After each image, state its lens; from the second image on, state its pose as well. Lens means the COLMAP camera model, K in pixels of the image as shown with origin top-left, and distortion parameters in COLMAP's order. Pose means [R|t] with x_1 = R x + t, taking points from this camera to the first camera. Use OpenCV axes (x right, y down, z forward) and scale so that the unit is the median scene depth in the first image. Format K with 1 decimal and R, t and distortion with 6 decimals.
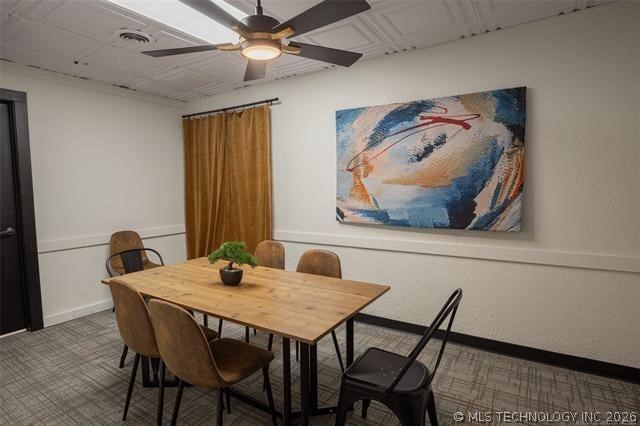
lens RADIAL K [[338.1, 0, 320.0], [0, 338.1, 213.0], [0, 0, 1]] dist [-0.019536, 0.000963]
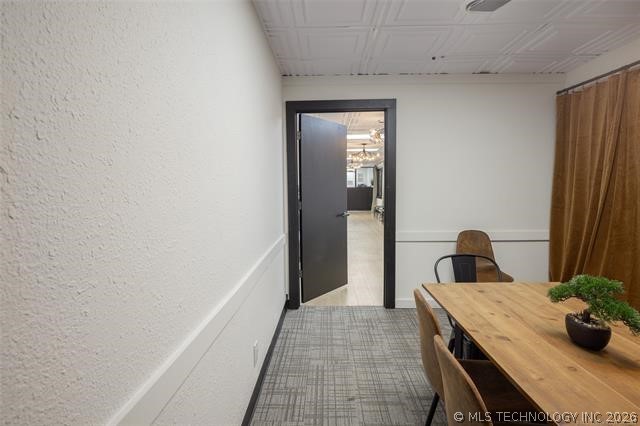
lens RADIAL K [[338.1, 0, 320.0], [0, 338.1, 213.0], [0, 0, 1]] dist [-0.019536, 0.000963]
pose [[0.515026, 0.073987, -0.853976, -0.009830], [-0.063608, 0.996820, 0.048001, -0.012330], [0.854811, 0.029598, 0.518094, 0.158977]]
